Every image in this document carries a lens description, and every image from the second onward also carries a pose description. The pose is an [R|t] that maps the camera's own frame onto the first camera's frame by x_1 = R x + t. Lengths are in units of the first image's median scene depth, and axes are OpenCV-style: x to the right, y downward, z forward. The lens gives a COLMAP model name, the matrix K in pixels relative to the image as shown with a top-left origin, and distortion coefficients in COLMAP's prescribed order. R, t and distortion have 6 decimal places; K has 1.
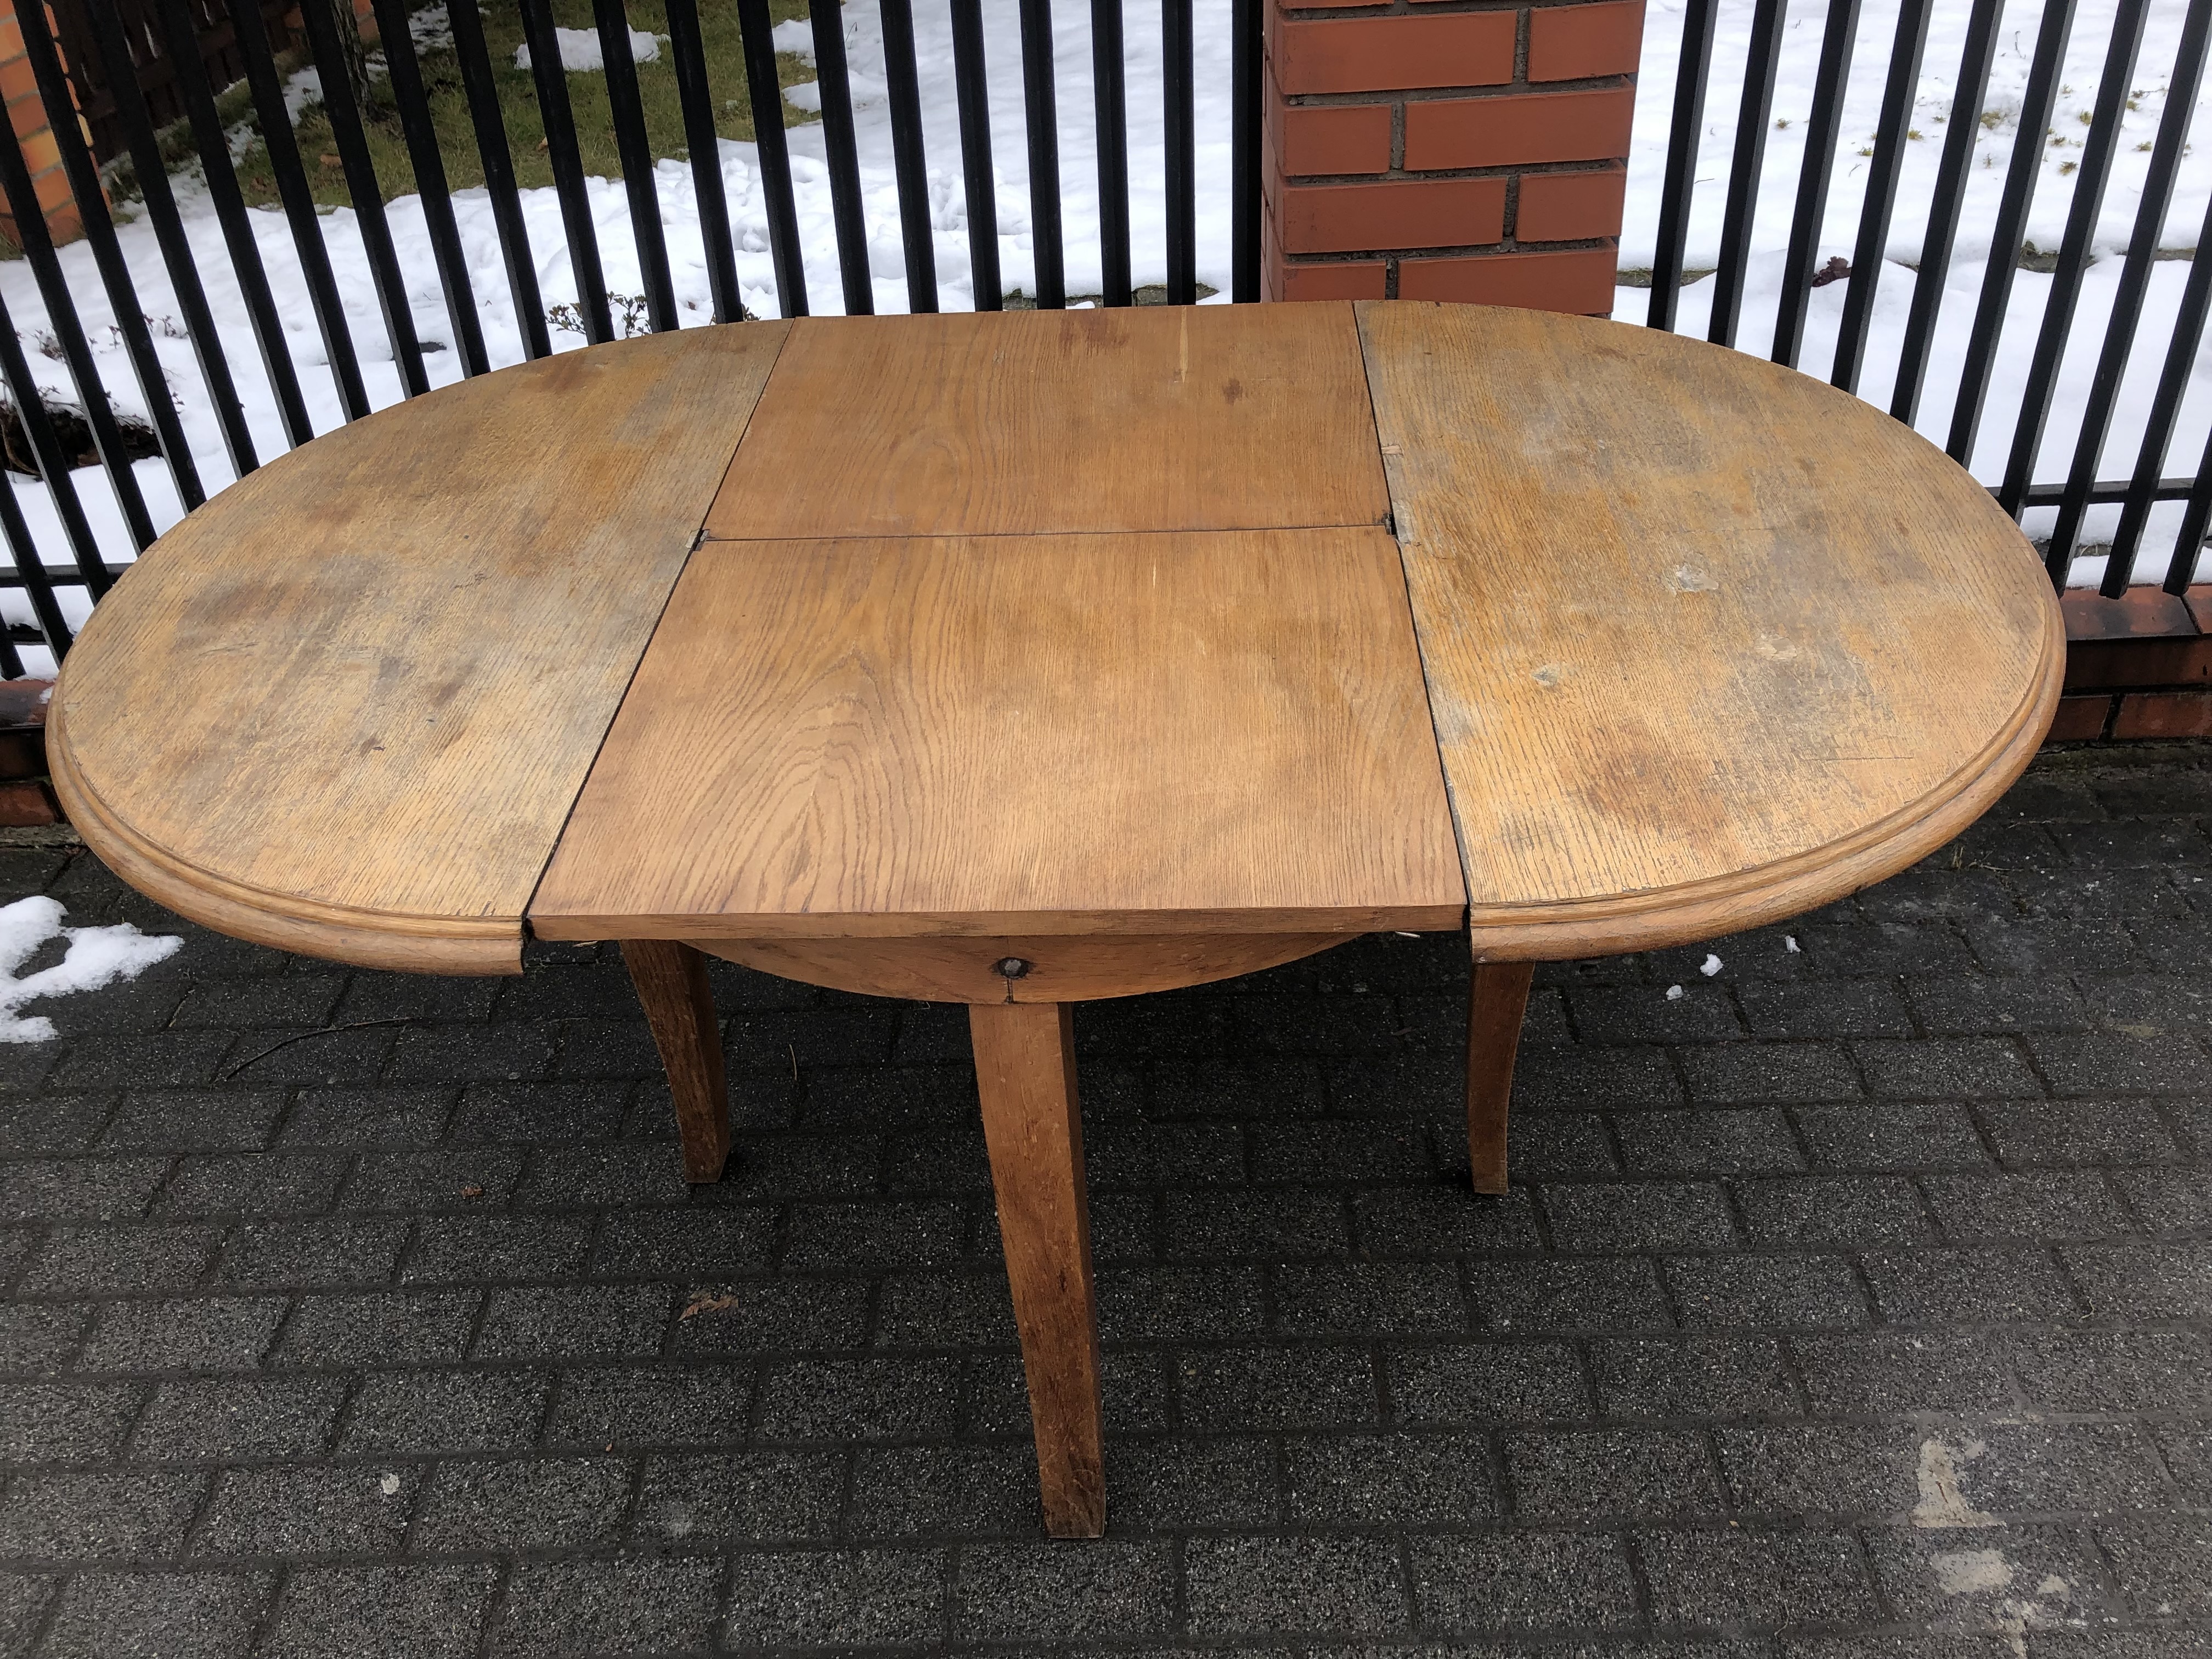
lens RADIAL K [[1835.3, 0, 1128.9], [0, 1835.3, 803.6], [0, 0, 1]] dist [-0.007911, 0.010562]
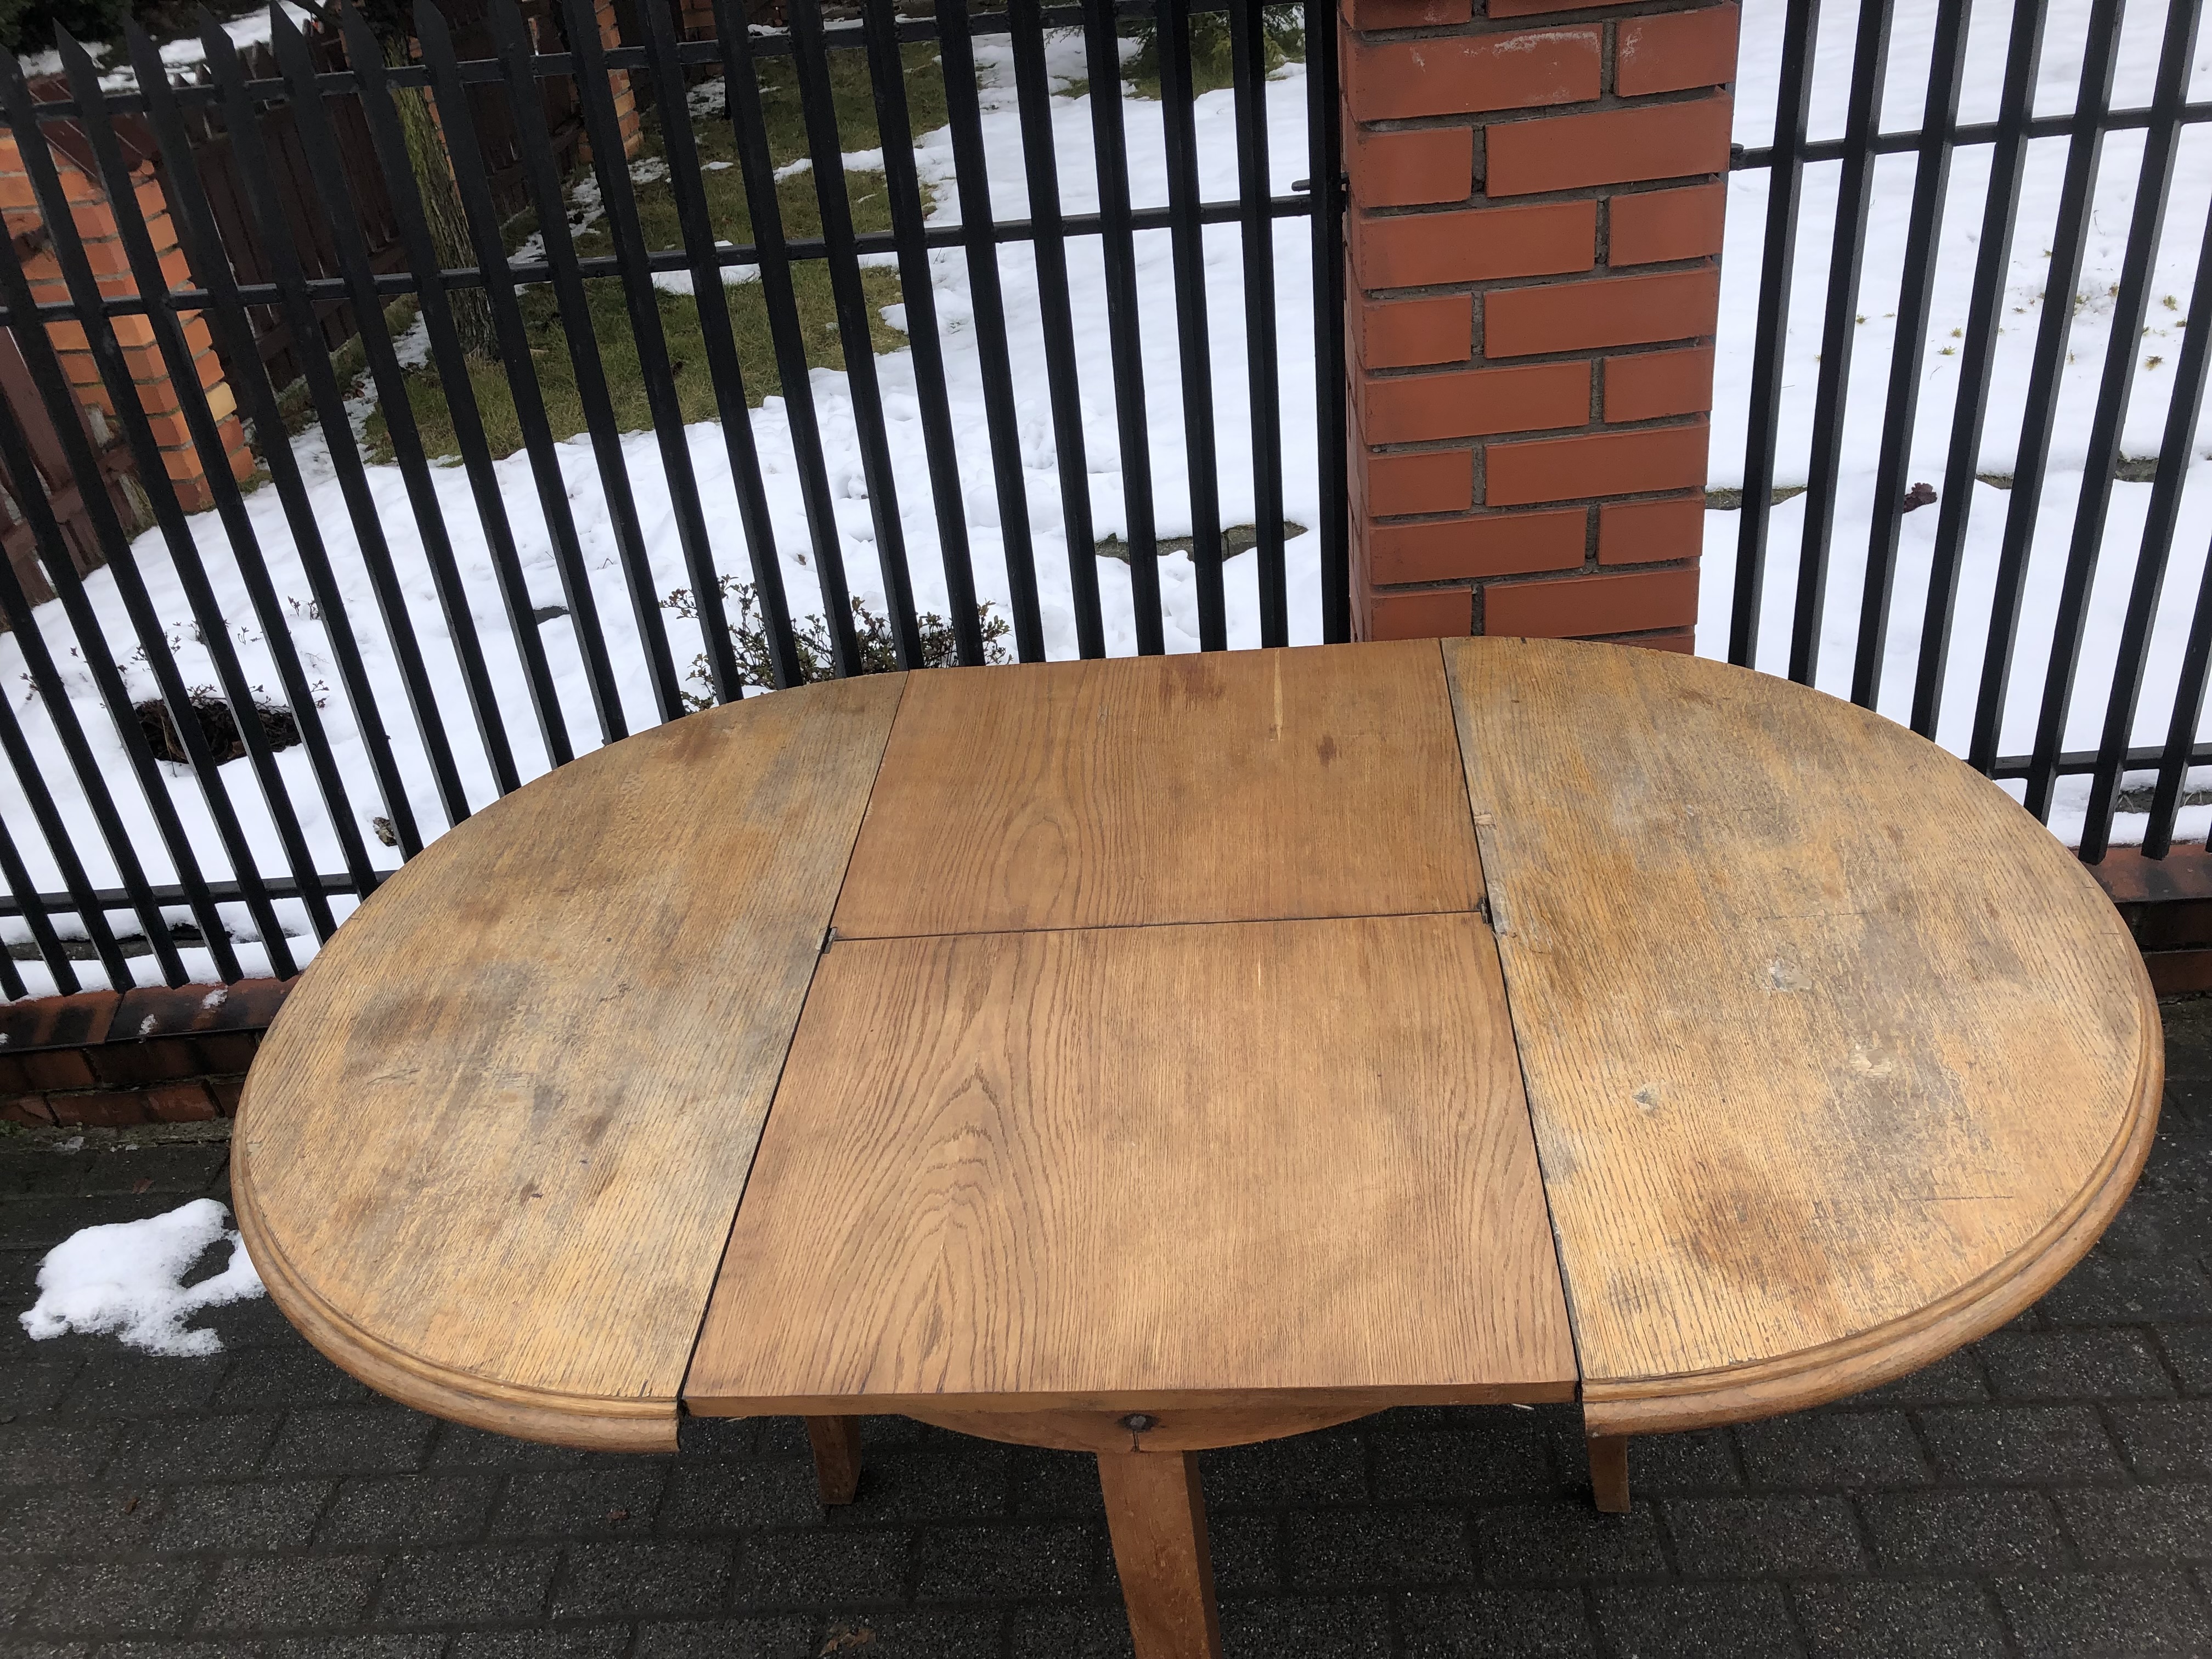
lens RADIAL K [[1835.3, 0, 1128.9], [0, 1835.3, 803.6], [0, 0, 1]] dist [-0.007911, 0.010562]
pose [[0.998005, -0.032774, -0.053969, -0.001142], [0.030044, 0.998265, -0.050639, -0.172808], [0.055535, 0.048916, 0.997258, -0.047812]]
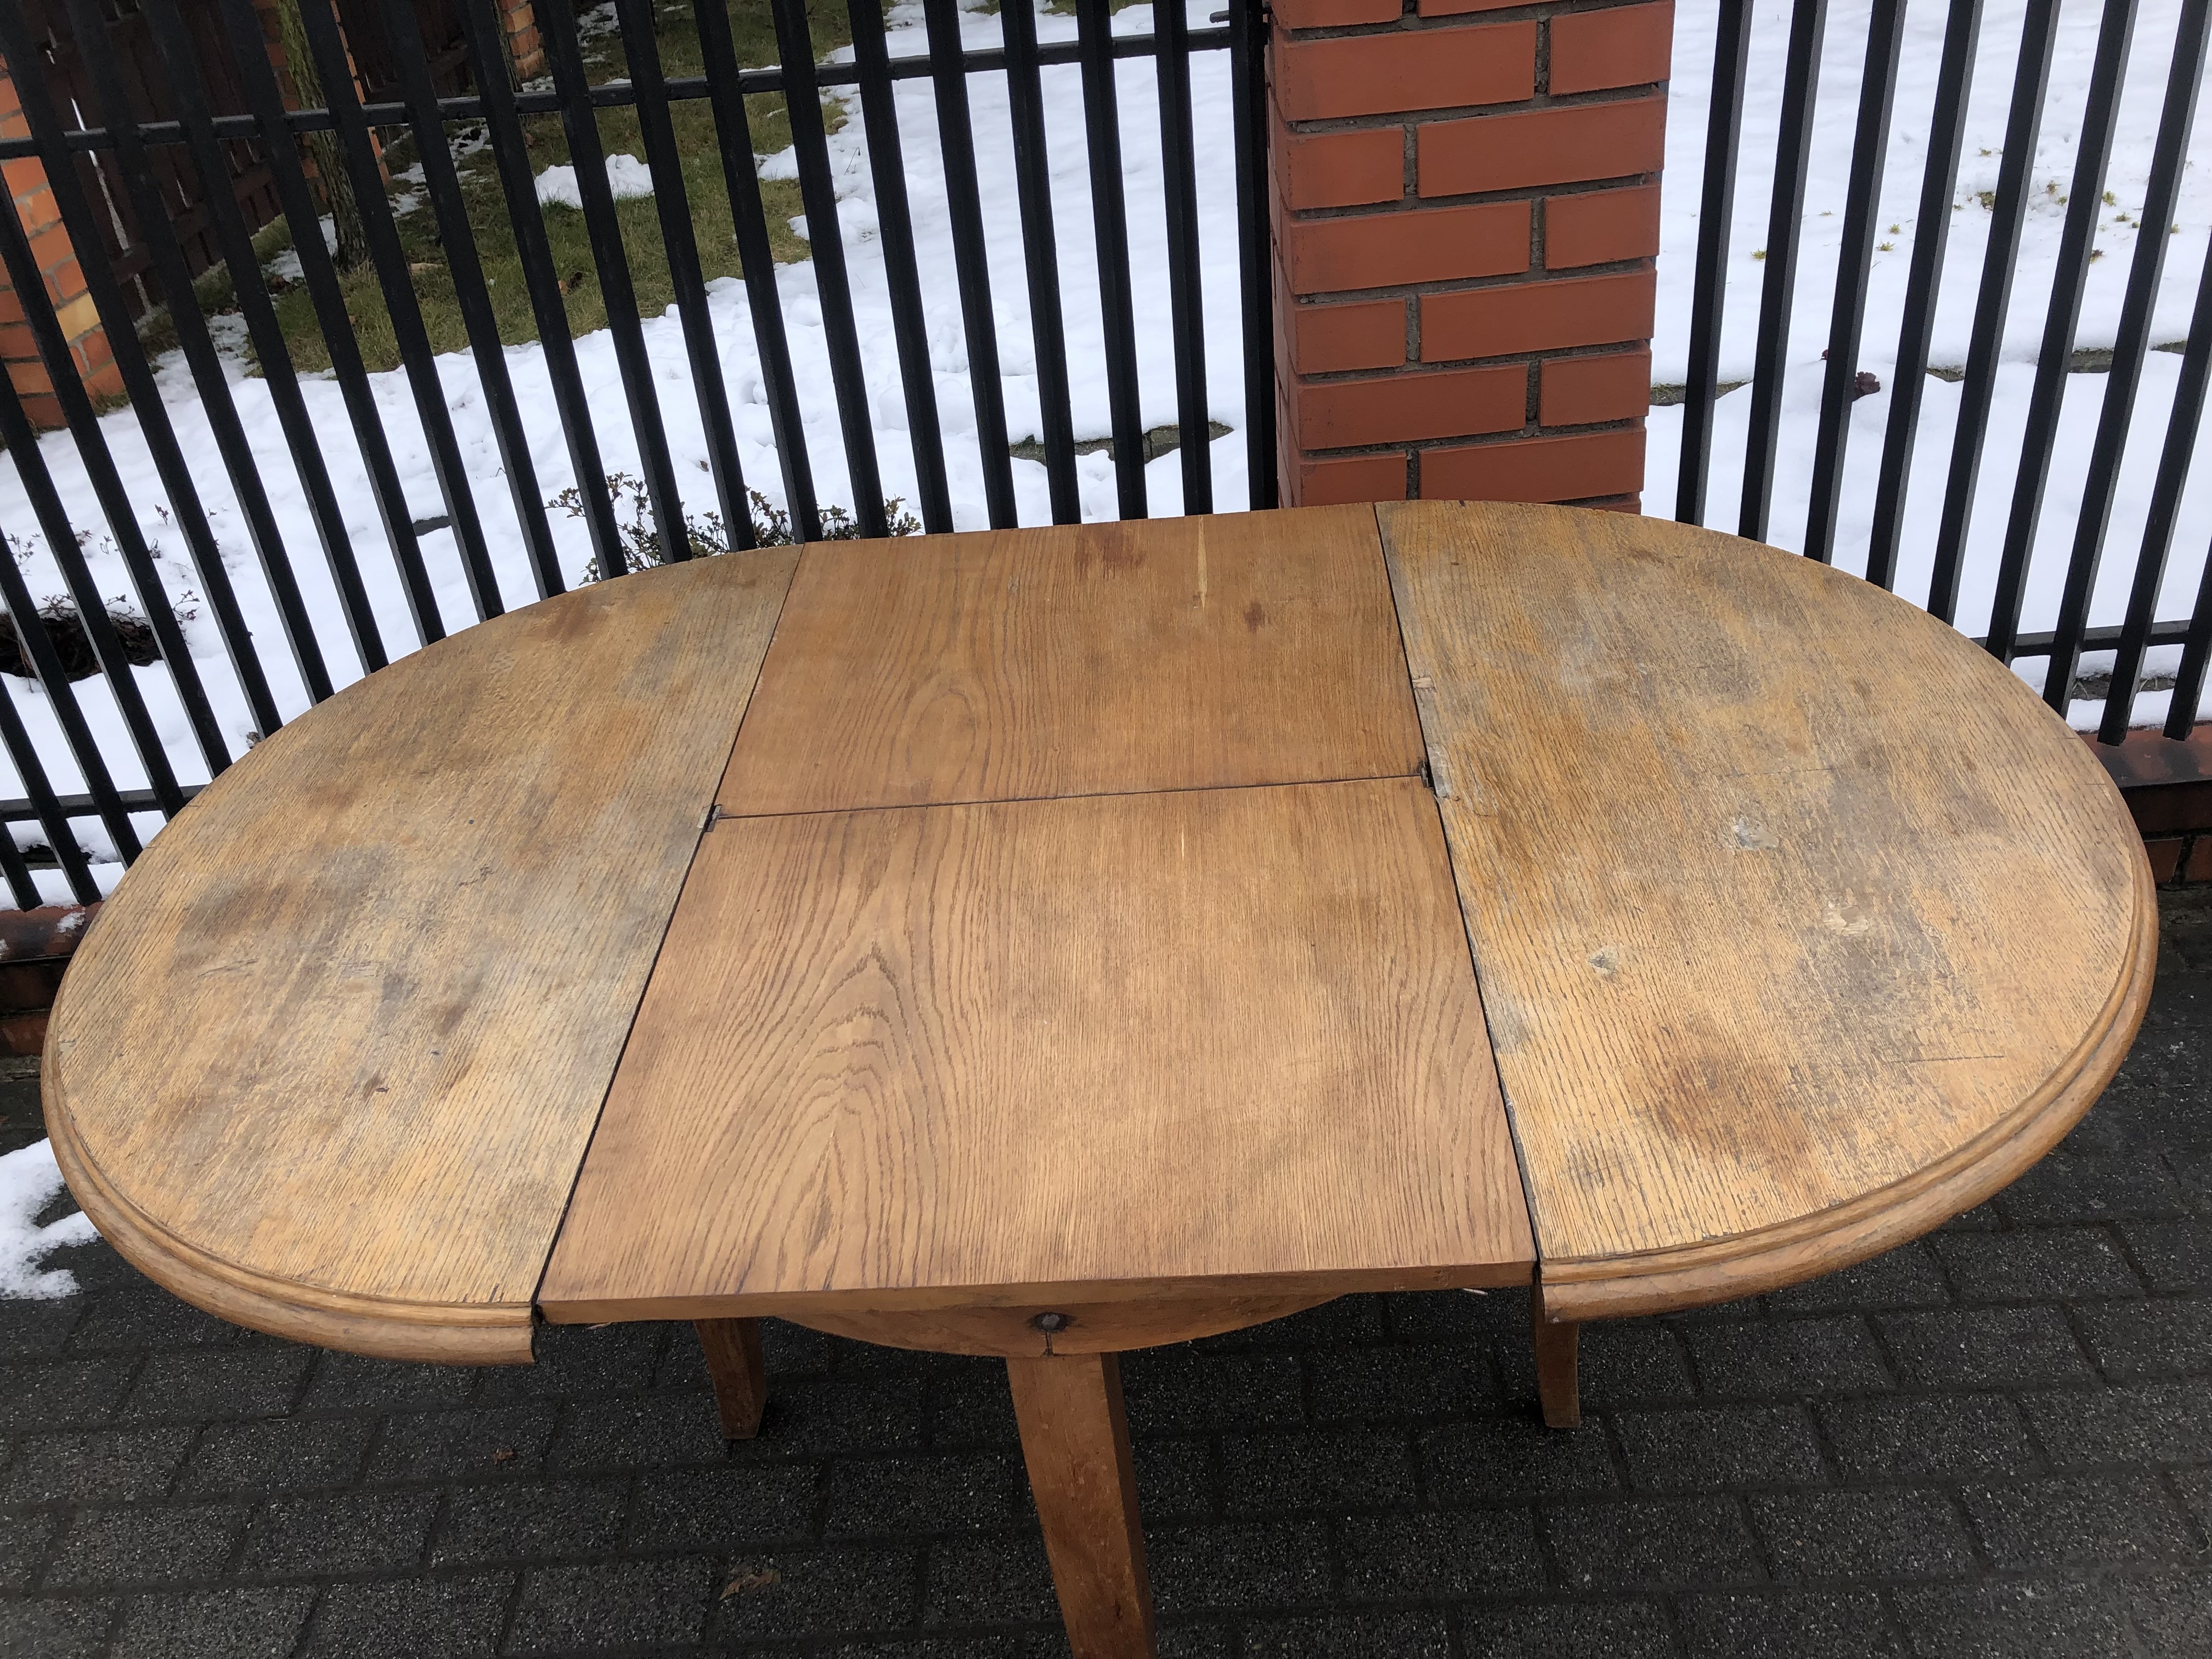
lens RADIAL K [[1834.8, 0, 1118.1], [0, 1834.8, 787.2], [0, 0, 1]] dist [-0.006961, 0.015329]
pose [[0.998821, -0.042971, -0.022602, 0.003039], [0.042181, 0.998519, -0.034347, -0.124354], [0.024045, 0.033353, 0.999154, 0.042287]]
